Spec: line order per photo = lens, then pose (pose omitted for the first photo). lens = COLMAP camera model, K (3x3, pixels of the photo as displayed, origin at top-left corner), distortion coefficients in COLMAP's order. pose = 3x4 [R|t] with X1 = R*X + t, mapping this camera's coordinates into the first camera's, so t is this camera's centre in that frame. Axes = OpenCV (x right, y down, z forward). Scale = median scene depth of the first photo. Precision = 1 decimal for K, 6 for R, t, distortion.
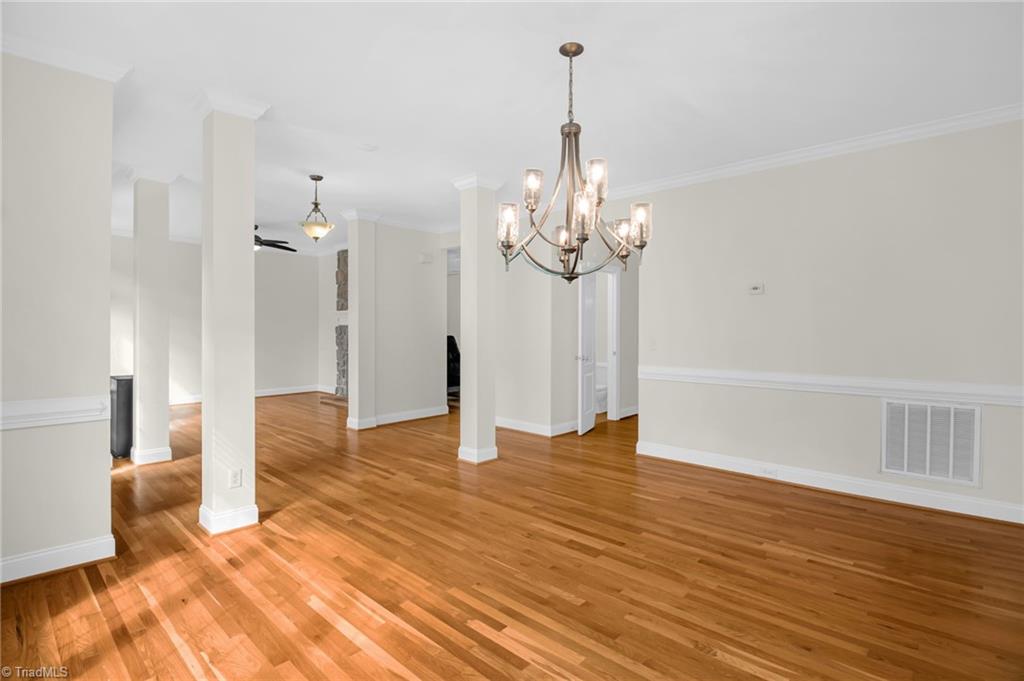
lens RADIAL K [[494.5, 0, 501.7], [0, 494.5, 330.2], [0, 0, 1]] dist [-0.001160, -0.000094]
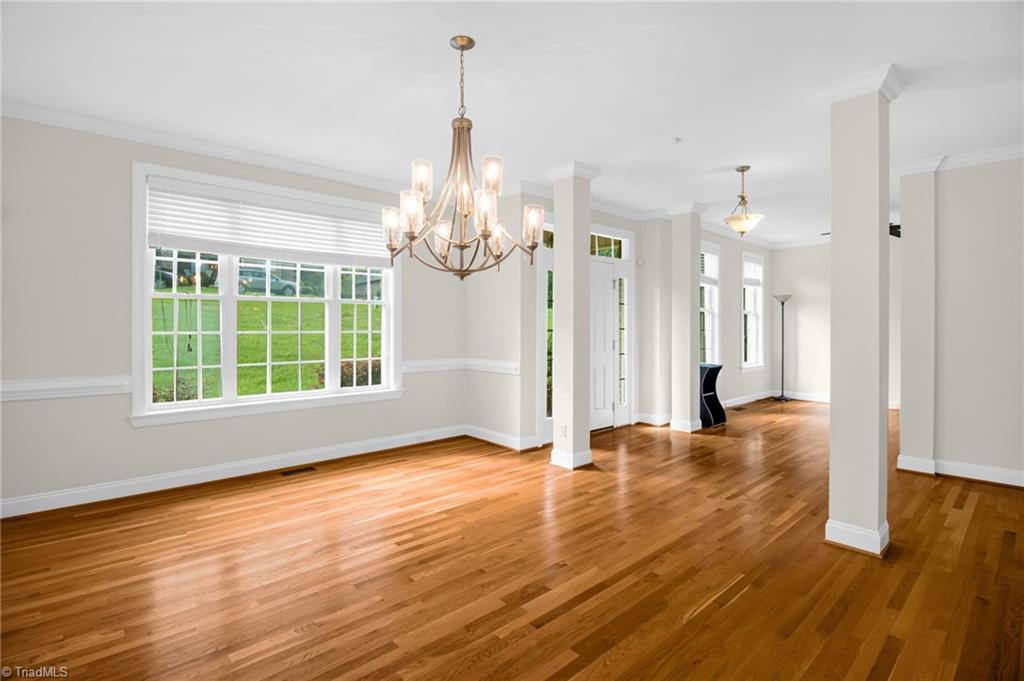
lens RADIAL K [[489.2, 0, 511.3], [0, 489.2, 325.9], [0, 0, 1]] dist [0.000291, 0.000076]
pose [[-0.074226, -0.004658, -0.997231, 1.056272], [-0.006142, 0.999972, -0.004213, -0.000036], [0.997223, 0.005812, -0.074253, 1.117315]]
